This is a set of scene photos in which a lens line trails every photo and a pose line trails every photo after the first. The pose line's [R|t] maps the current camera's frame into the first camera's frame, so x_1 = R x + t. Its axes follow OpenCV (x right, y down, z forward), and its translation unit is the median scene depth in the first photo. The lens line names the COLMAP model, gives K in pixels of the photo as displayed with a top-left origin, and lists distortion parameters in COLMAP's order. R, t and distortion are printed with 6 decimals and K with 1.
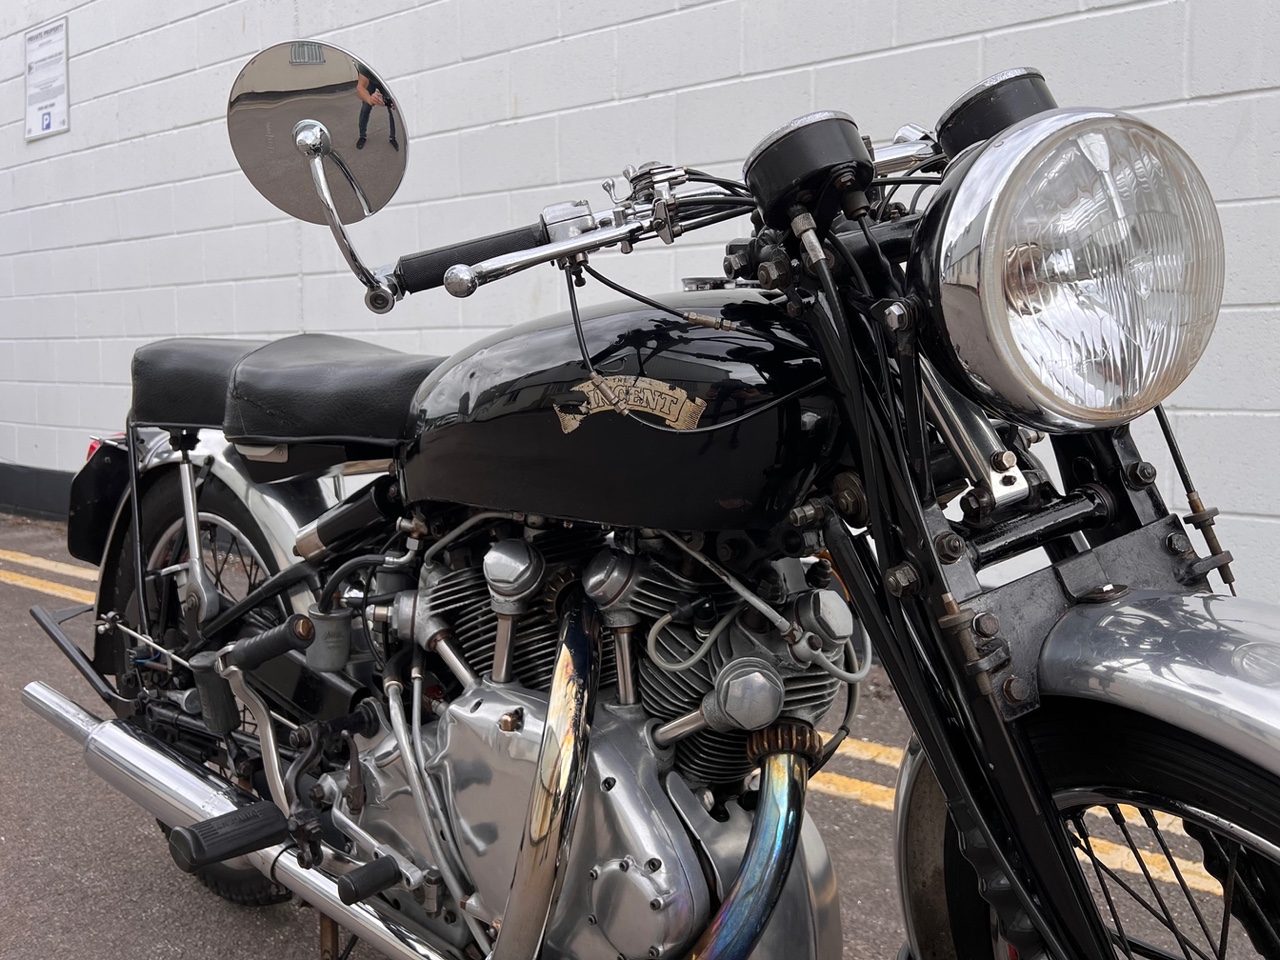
lens RADIAL K [[960.0, 0, 673.3], [0, 960.0, 475.1], [0, 0, 1]] dist [0.045024, -0.050639]
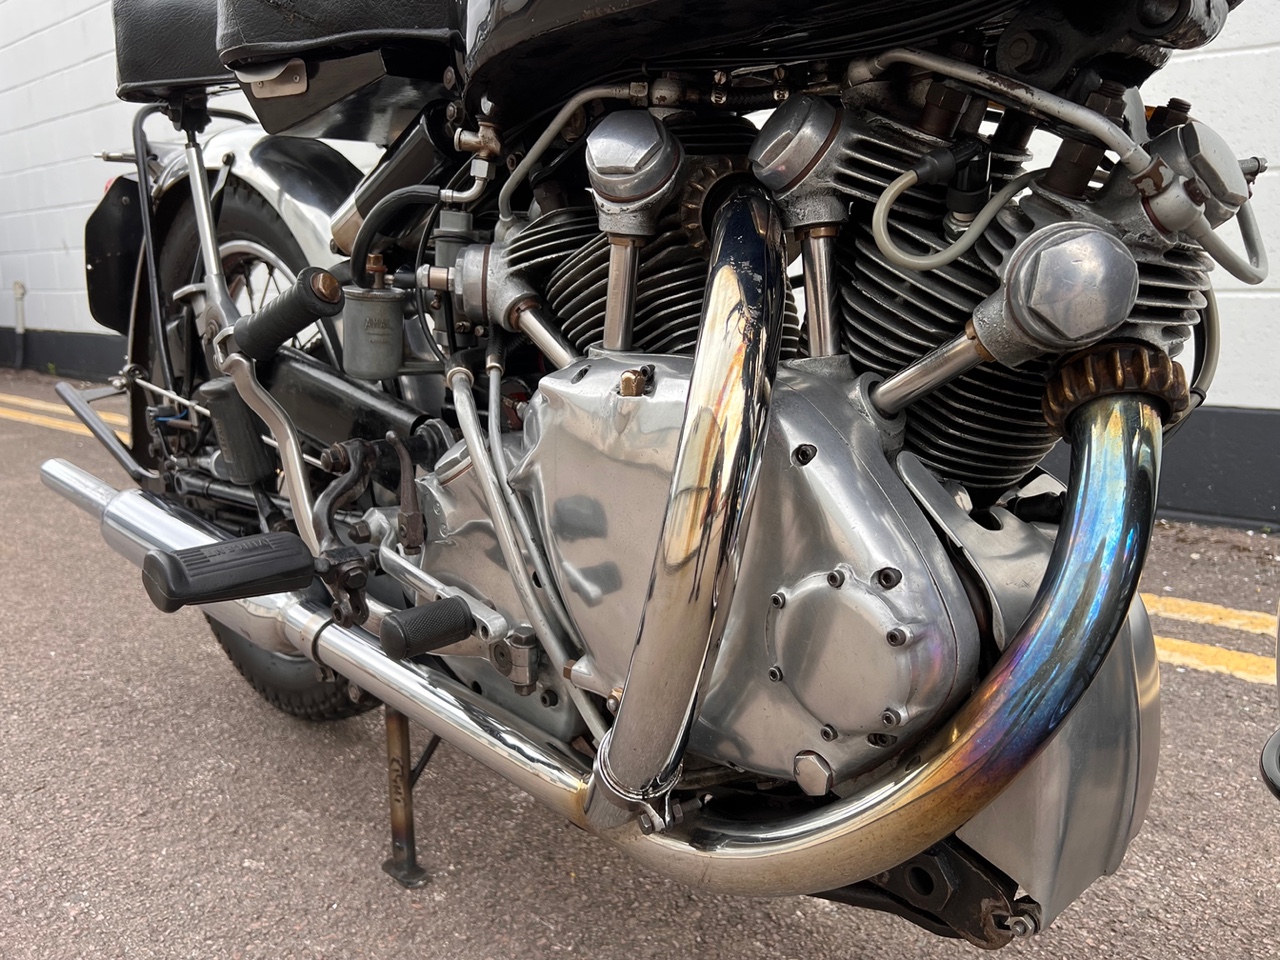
lens RADIAL K [[955.5, 0, 682.7], [0, 955.5, 517.1], [0, 0, 1]] dist [0.042388, -0.050804]
pose [[0.996136, 0.007863, -0.087474, -0.075217], [0.004158, 0.990646, 0.136396, 0.231720], [0.087728, -0.136233, 0.986785, 0.342800]]
